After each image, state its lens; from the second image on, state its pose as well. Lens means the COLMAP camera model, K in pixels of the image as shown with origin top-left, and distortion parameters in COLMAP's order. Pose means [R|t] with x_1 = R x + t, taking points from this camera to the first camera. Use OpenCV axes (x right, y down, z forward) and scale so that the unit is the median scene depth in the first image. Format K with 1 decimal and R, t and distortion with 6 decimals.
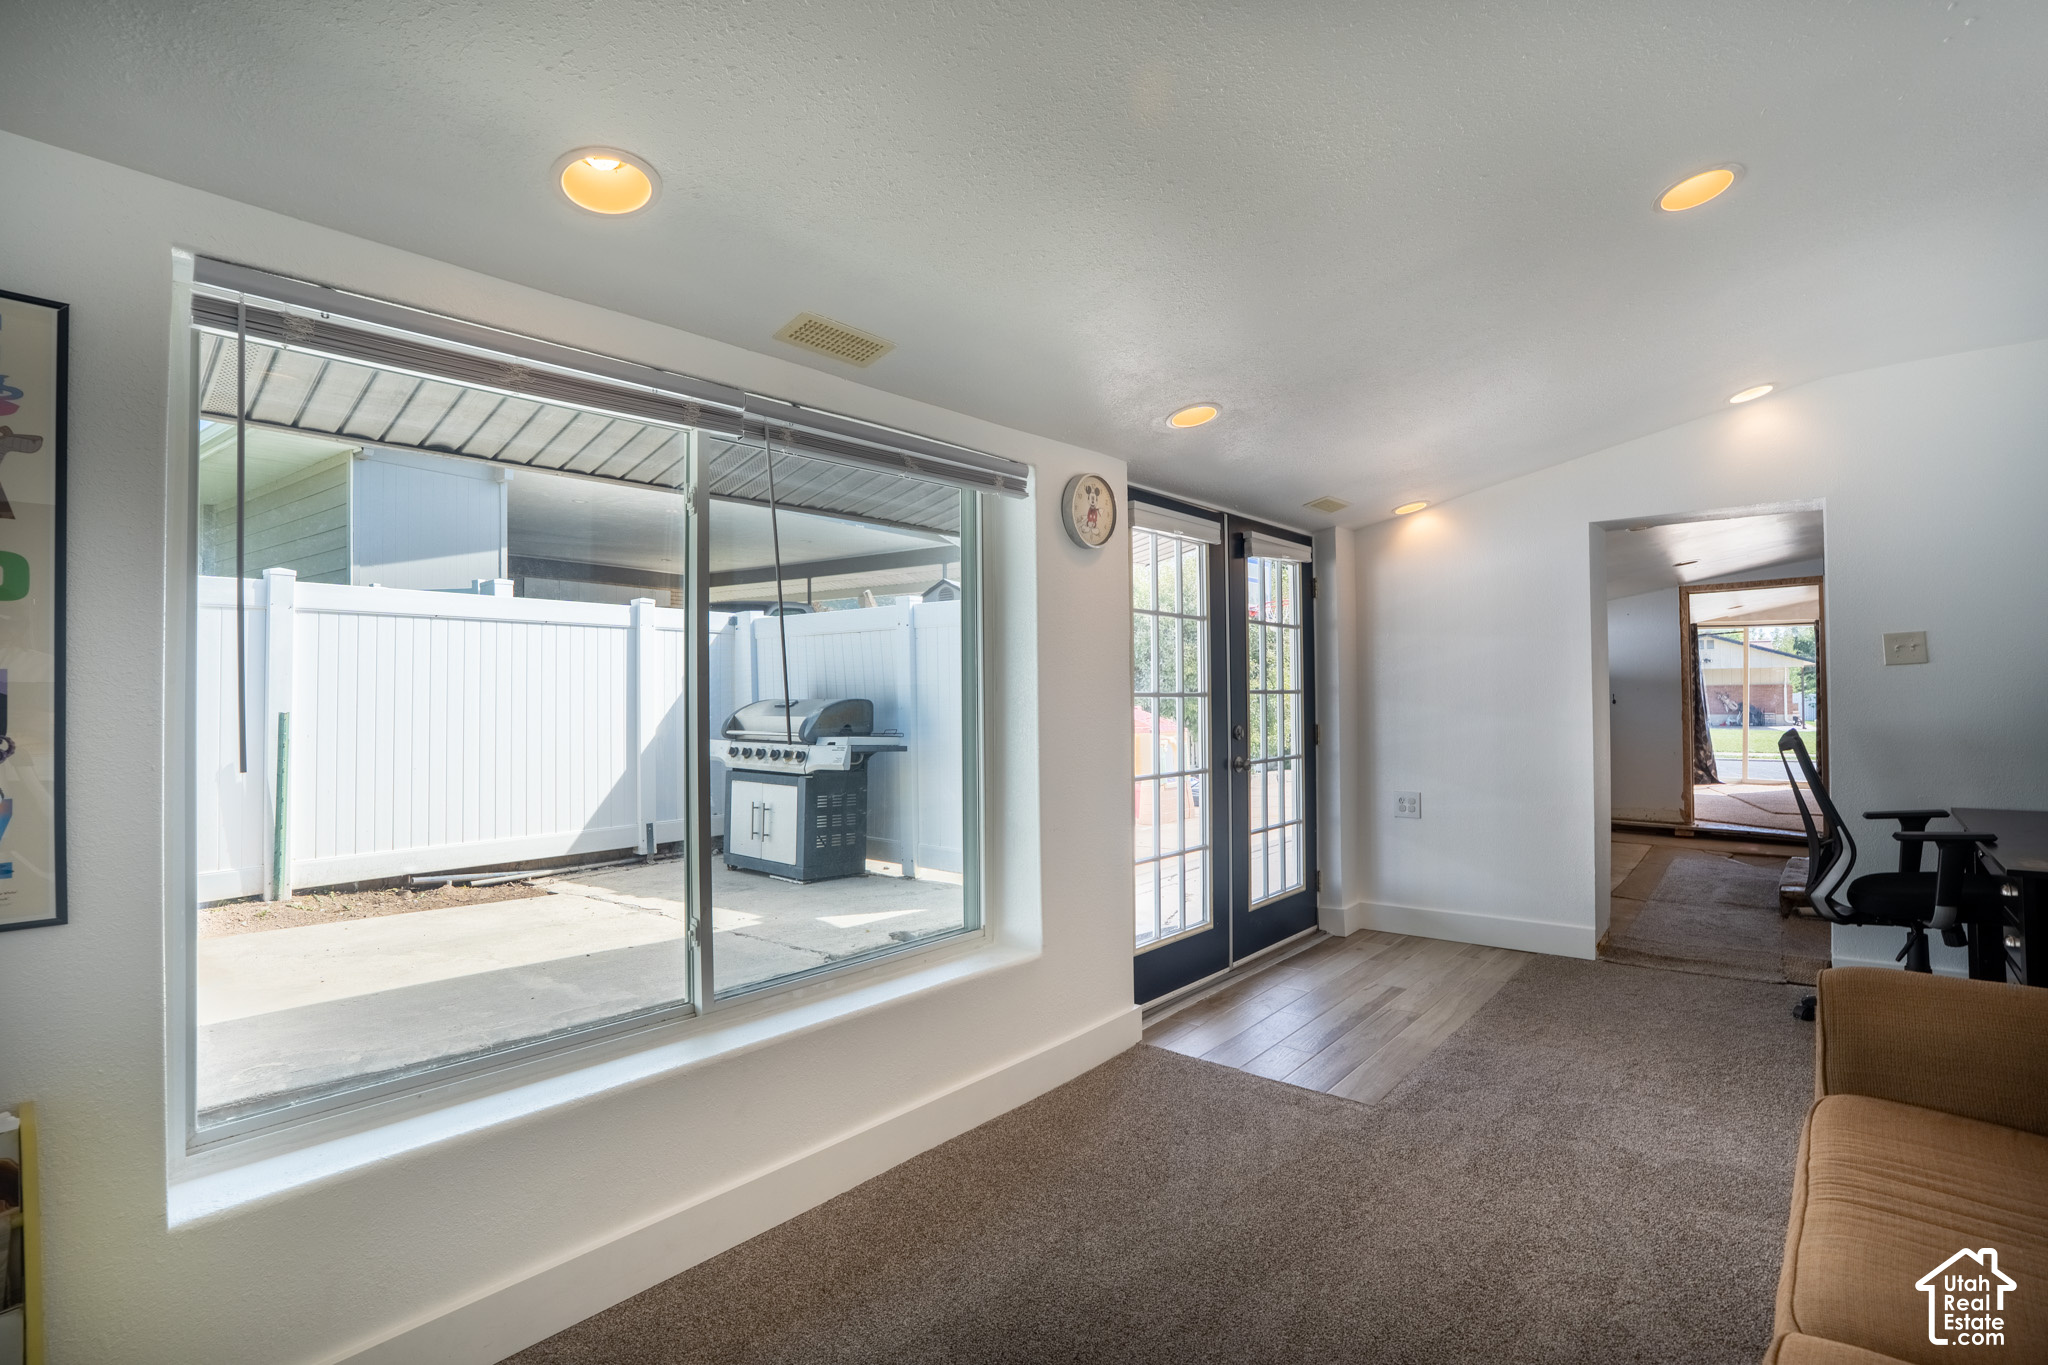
lens RADIAL K [[961.5, 0, 1016.1], [0, 961.5, 680.5], [0, 0, 1]] dist [-0.058418, 0.027206]
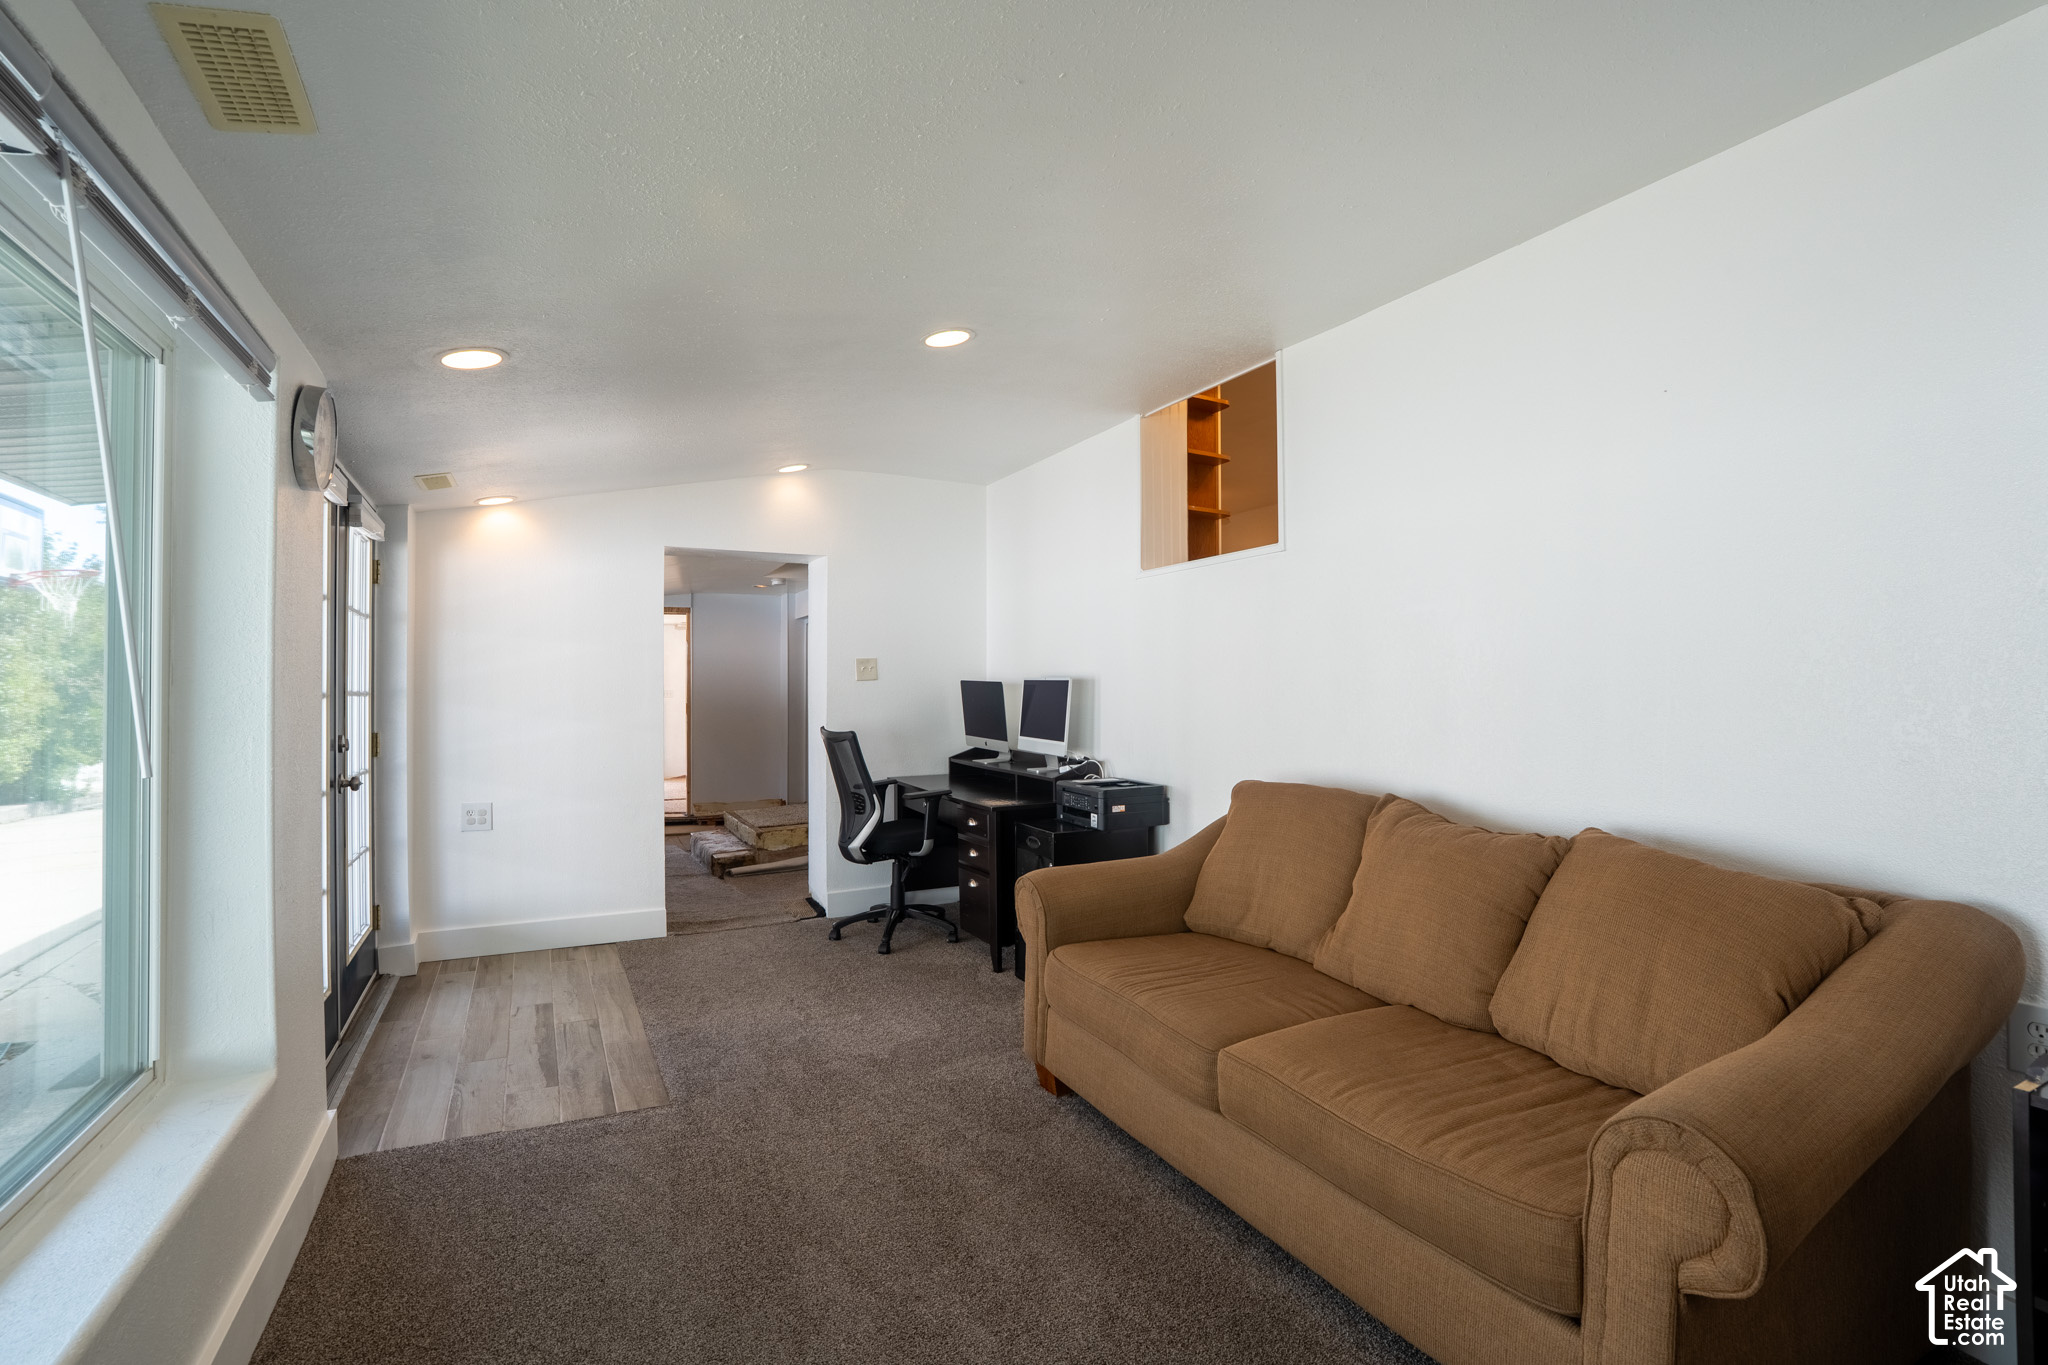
lens RADIAL K [[961.5, 0, 1016.1], [0, 961.5, 680.5], [0, 0, 1]] dist [-0.058418, 0.027206]
pose [[0.378087, 0.027035, 0.925375, -0.338538], [-0.017925, 0.999600, -0.021880, 0.010719], [-0.925596, -0.008314, 0.378421, 0.221701]]
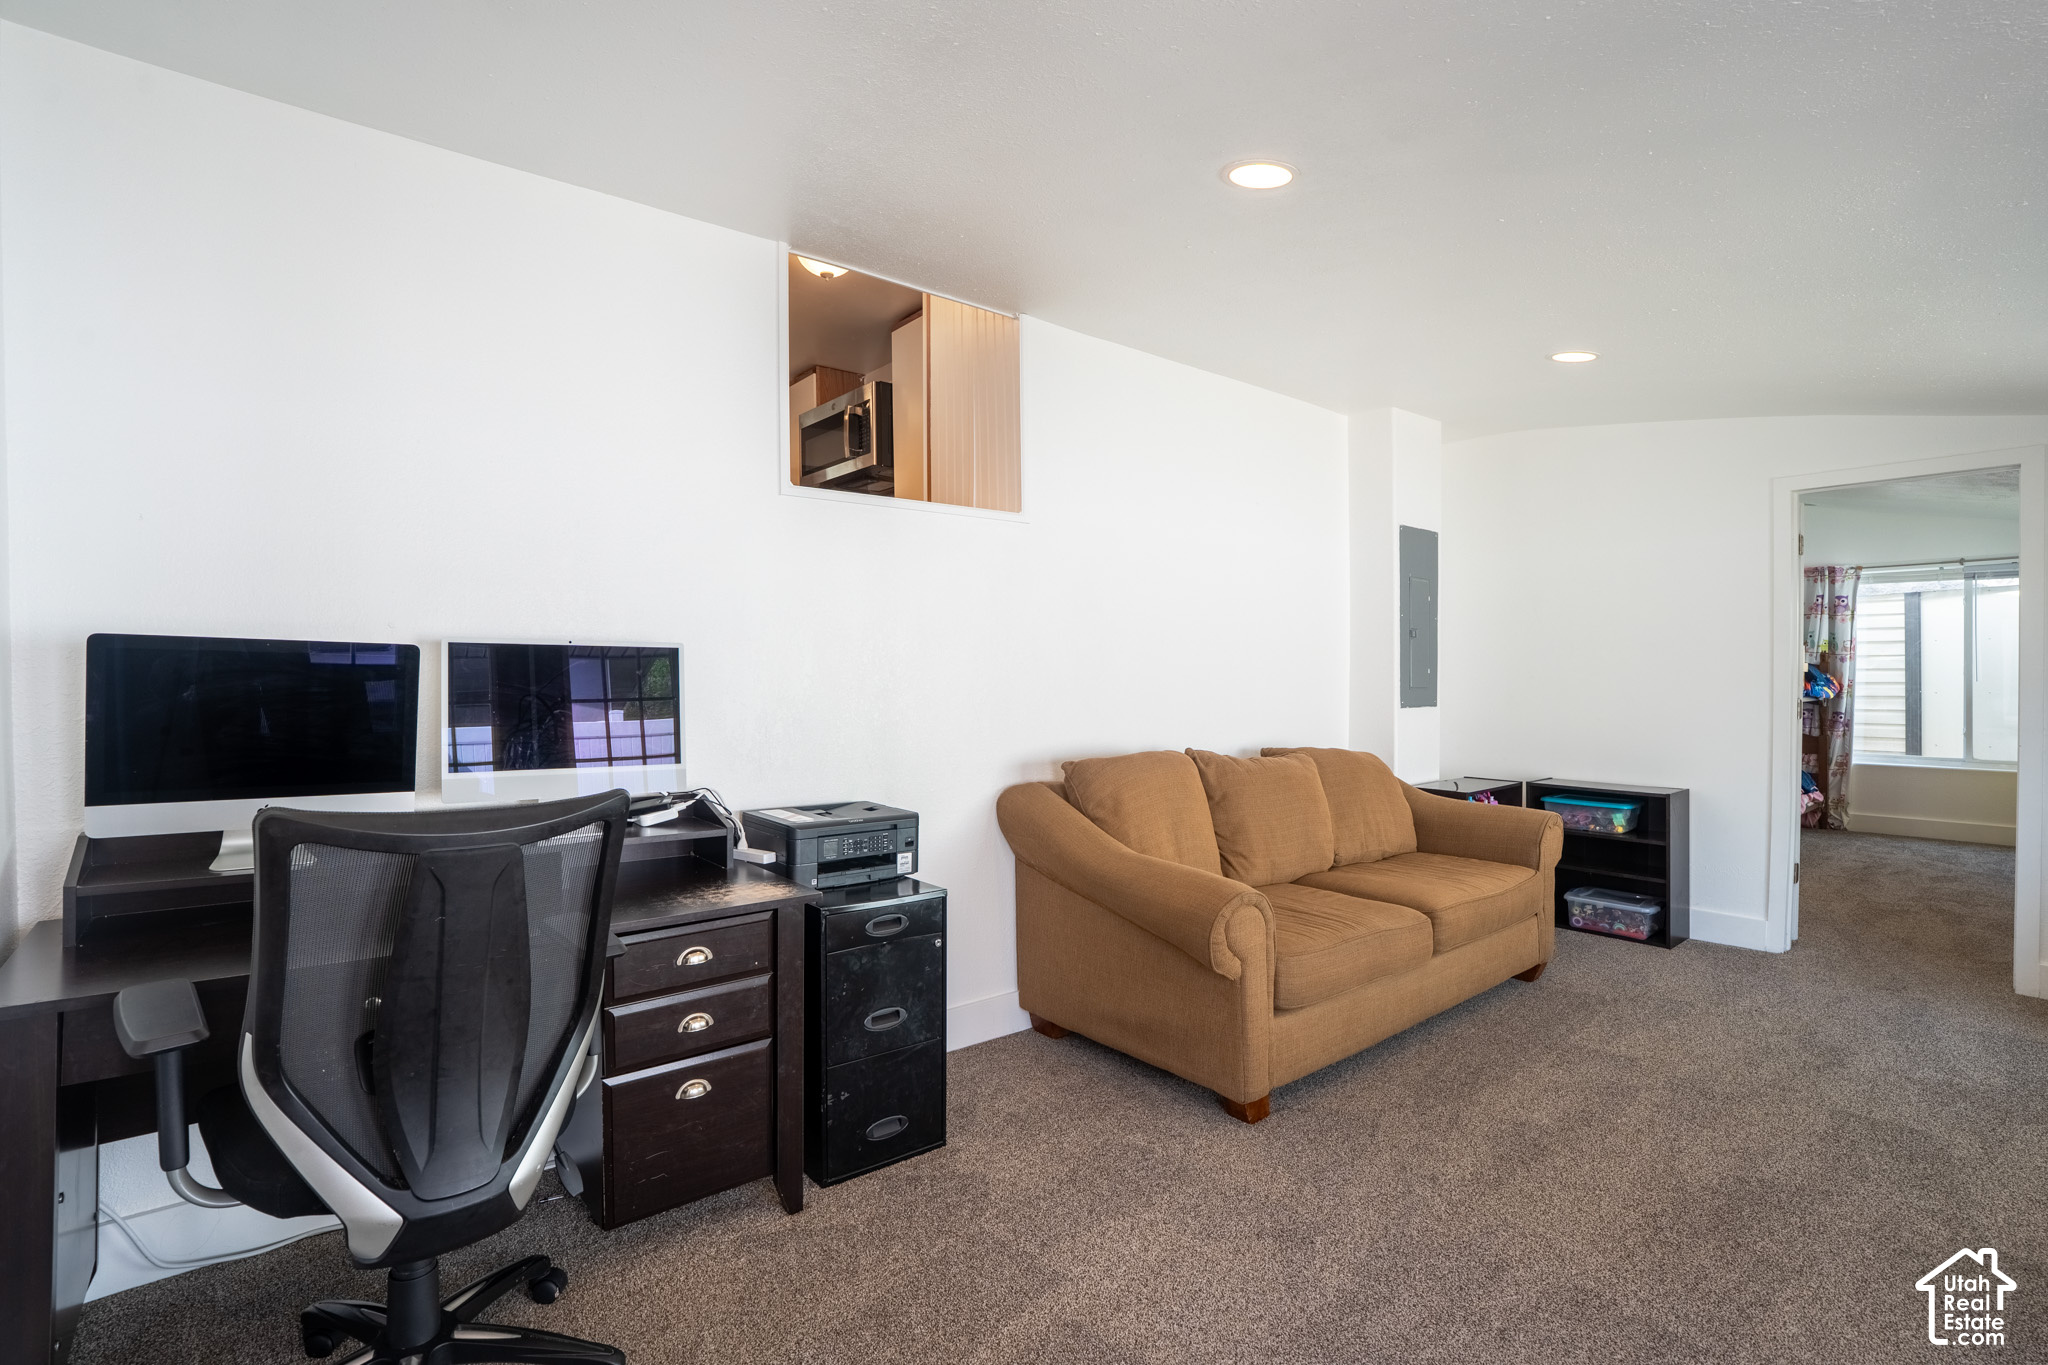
lens RADIAL K [[961.5, 0, 1016.1], [0, 961.5, 680.5], [0, 0, 1]] dist [-0.058418, 0.027206]
pose [[-0.984858, 0.014210, 0.172781, 0.511842], [0.014013, 0.999899, -0.002358, 0.010716], [-0.172797, 0.000099, -0.984957, 1.276357]]
